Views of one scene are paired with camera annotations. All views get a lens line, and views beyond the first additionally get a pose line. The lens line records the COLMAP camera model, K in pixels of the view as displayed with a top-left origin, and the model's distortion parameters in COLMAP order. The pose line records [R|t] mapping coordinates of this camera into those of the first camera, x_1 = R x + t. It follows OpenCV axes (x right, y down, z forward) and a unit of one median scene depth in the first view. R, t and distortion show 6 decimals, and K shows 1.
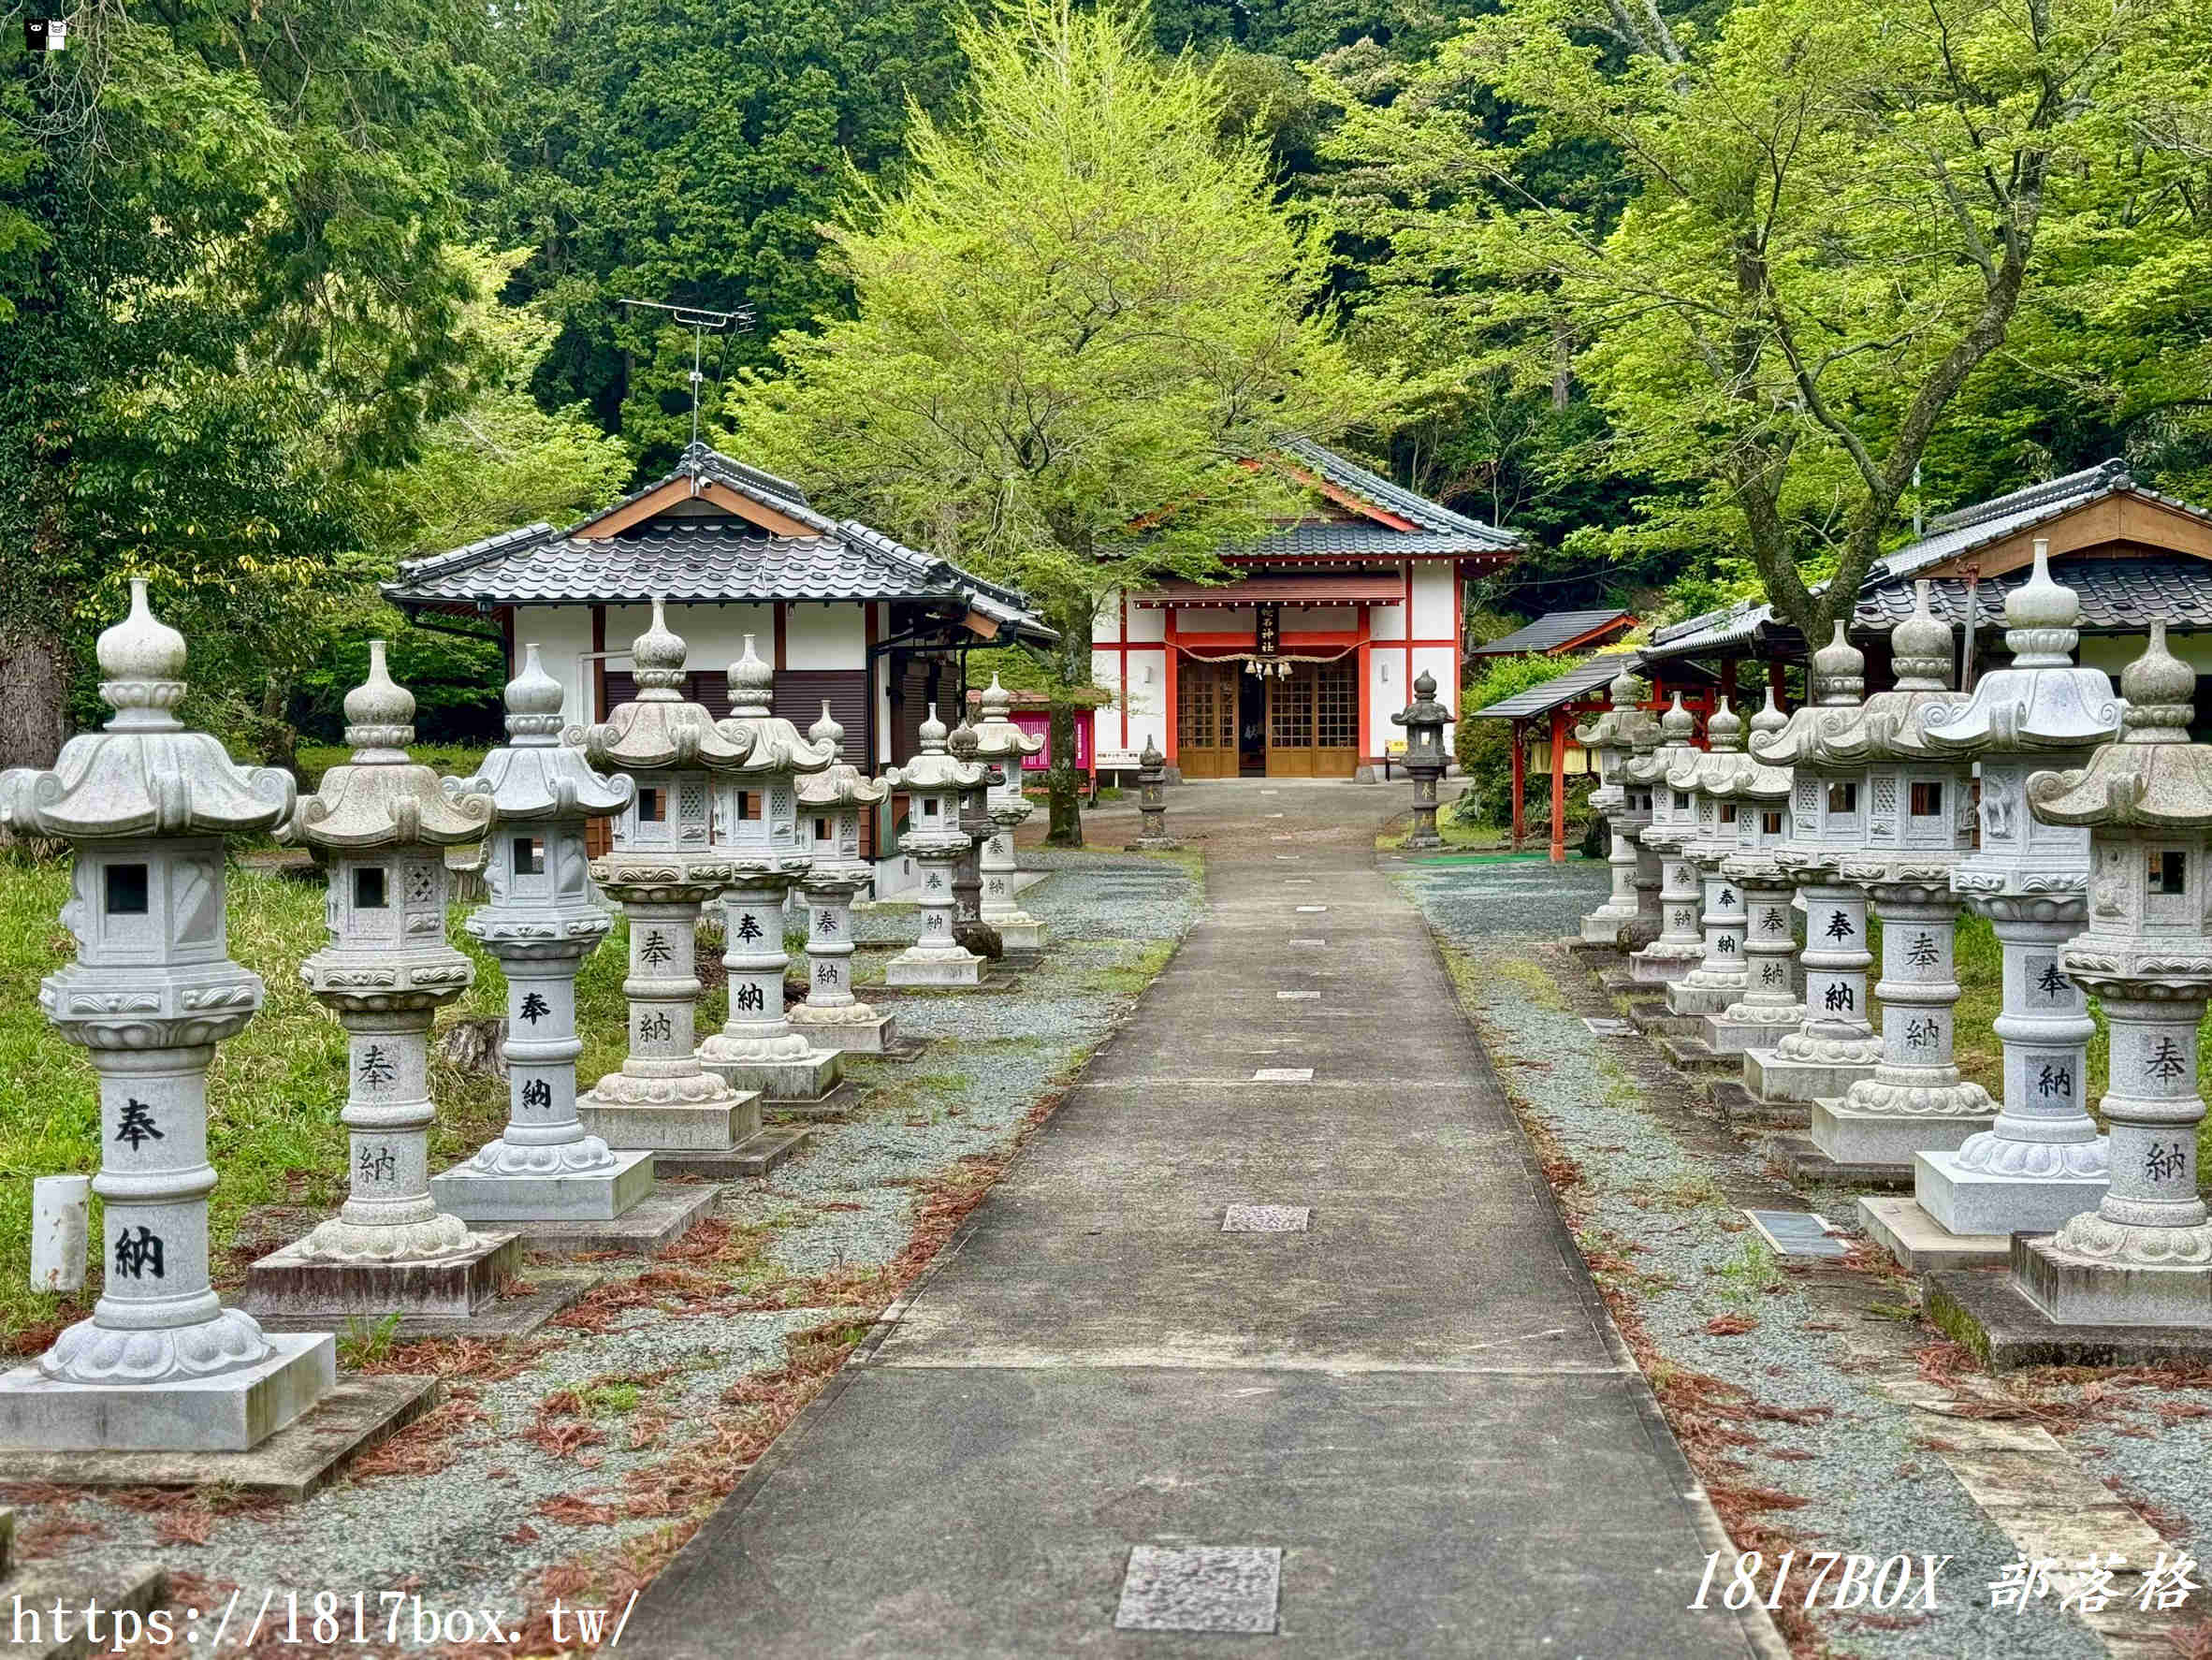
lens RADIAL K [[3048.2, 0, 1097.4], [0, 3048.2, 823.3], [0, 0, 1]] dist [0.160968, 0.000000]
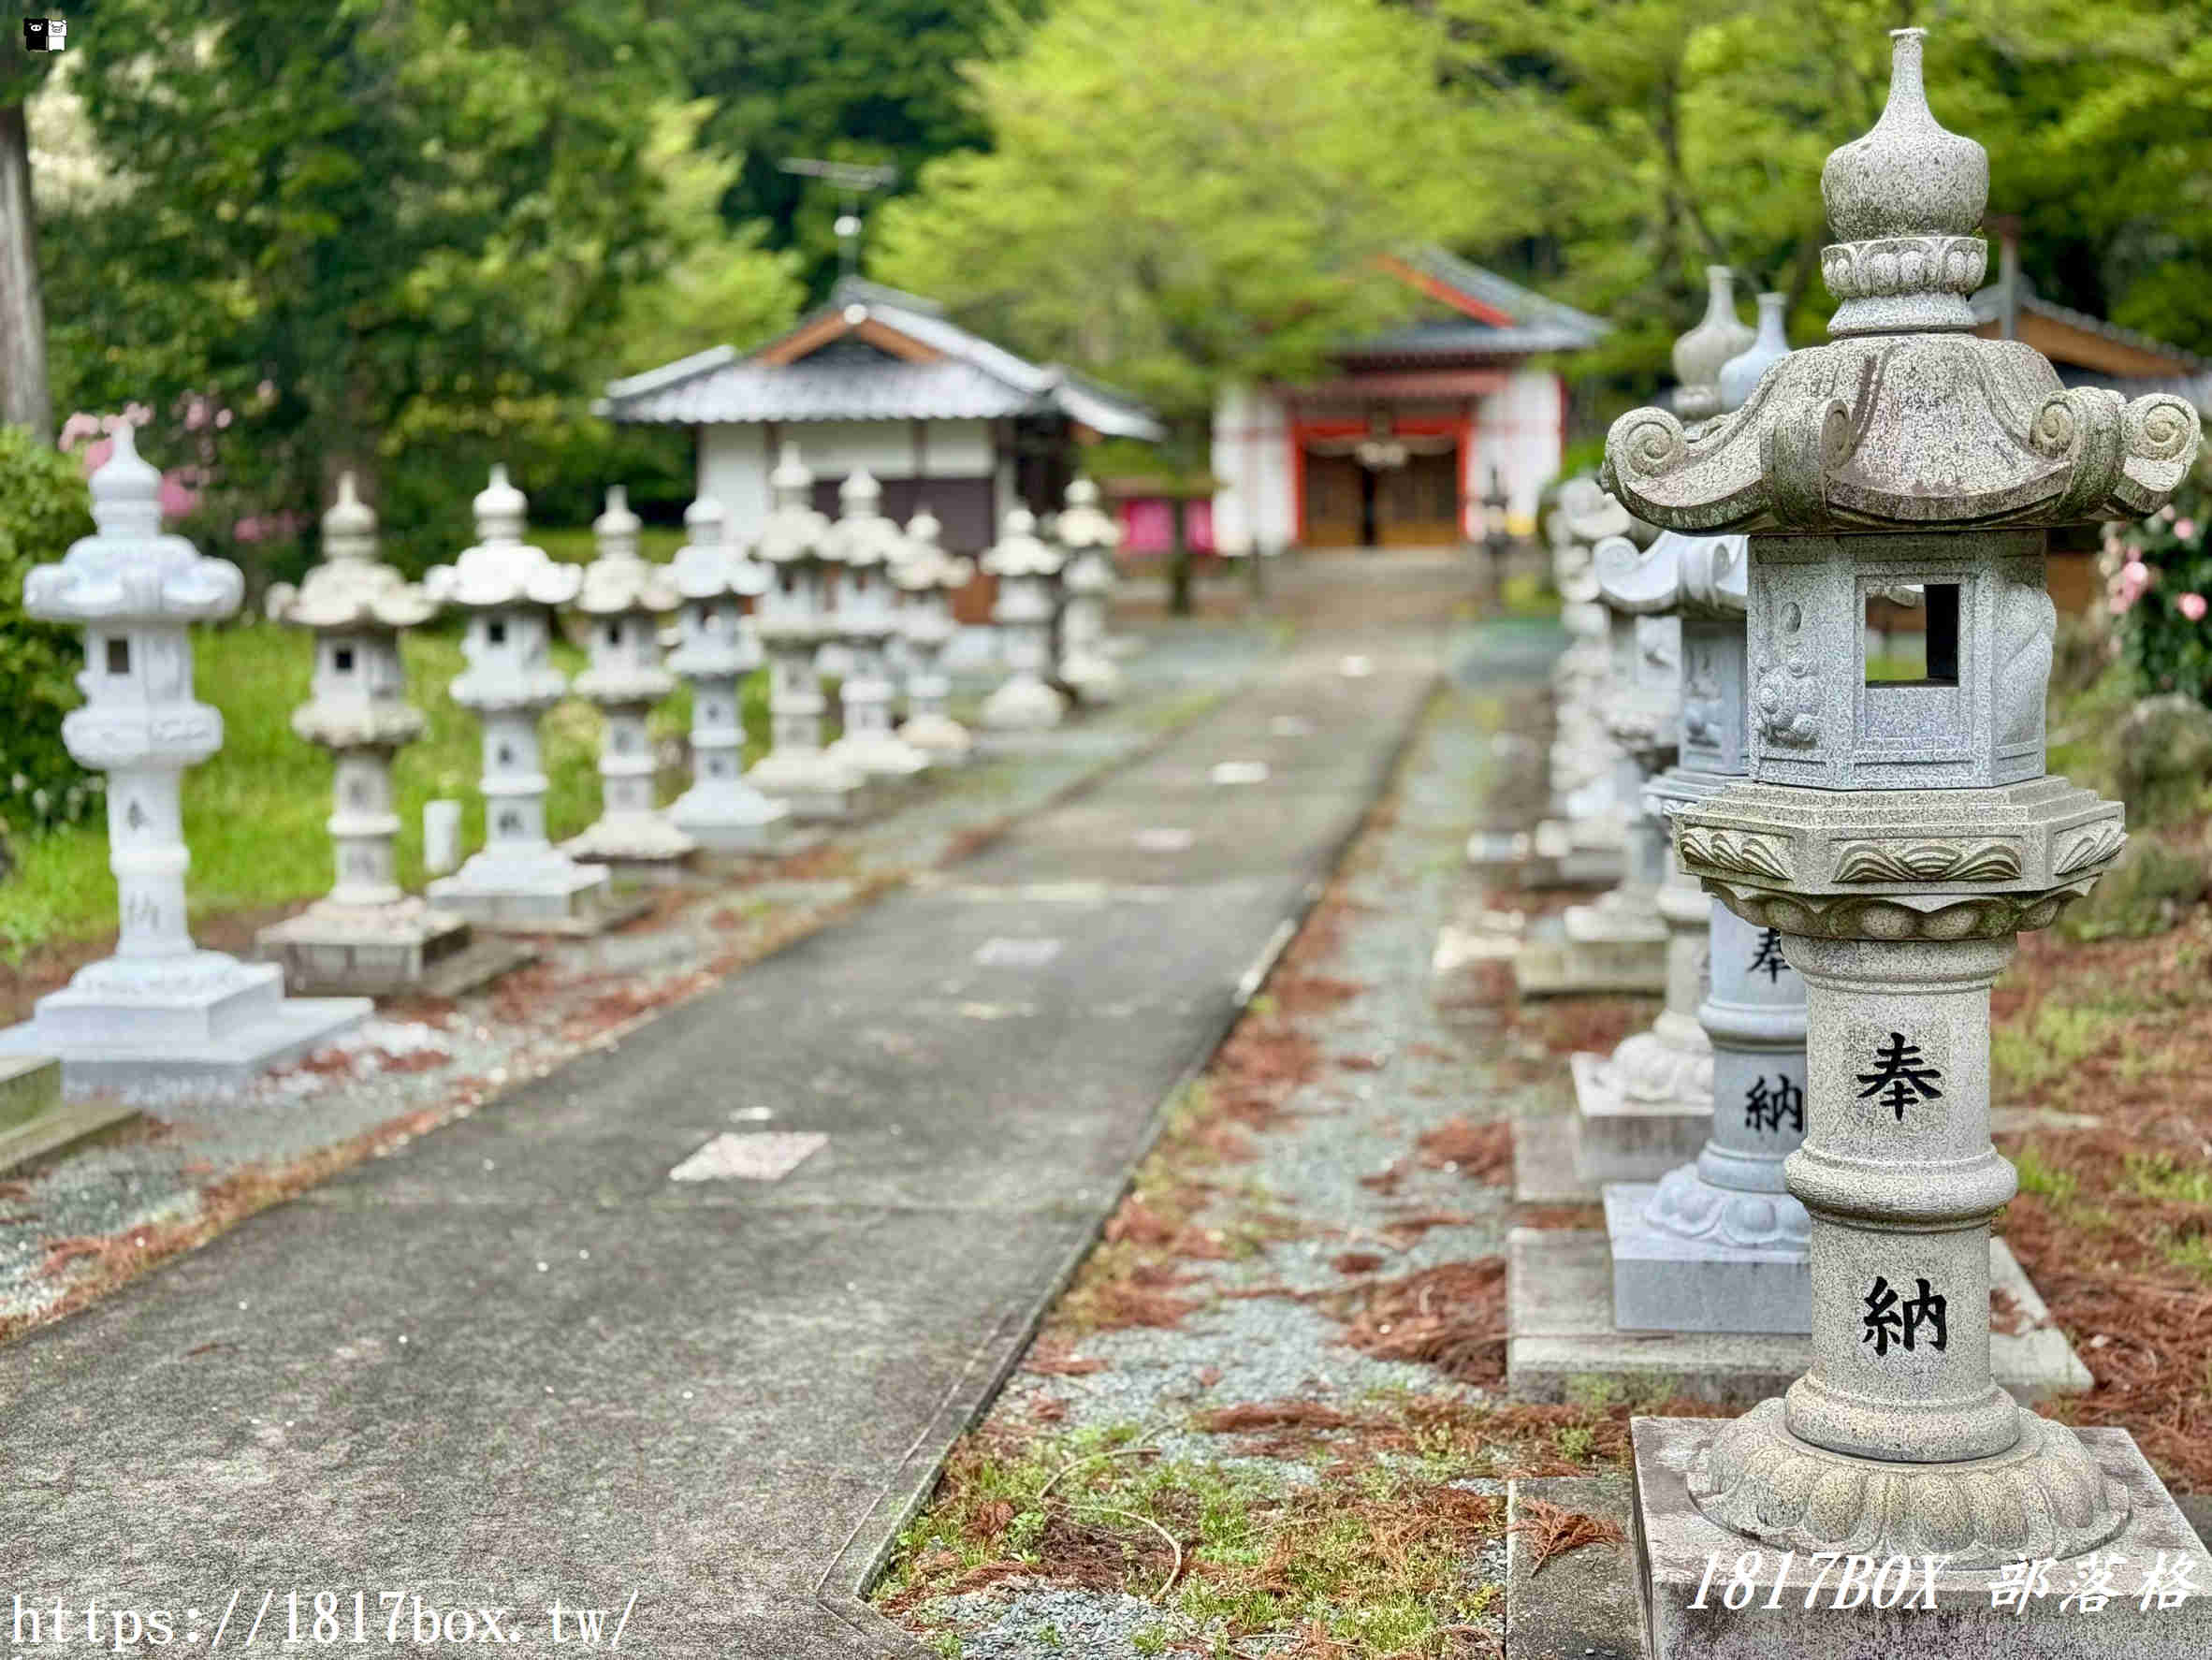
lens RADIAL K [[3048.2, 0, 1120.7], [0, 3048.2, 829.4], [0, 0, 1]] dist [0.160968, 0.000000]
pose [[0.998406, -0.004330, -0.056270, 0.033441], [0.008563, 0.997132, 0.075191, 0.000266], [0.055783, -0.075553, 0.995580, -0.164056]]
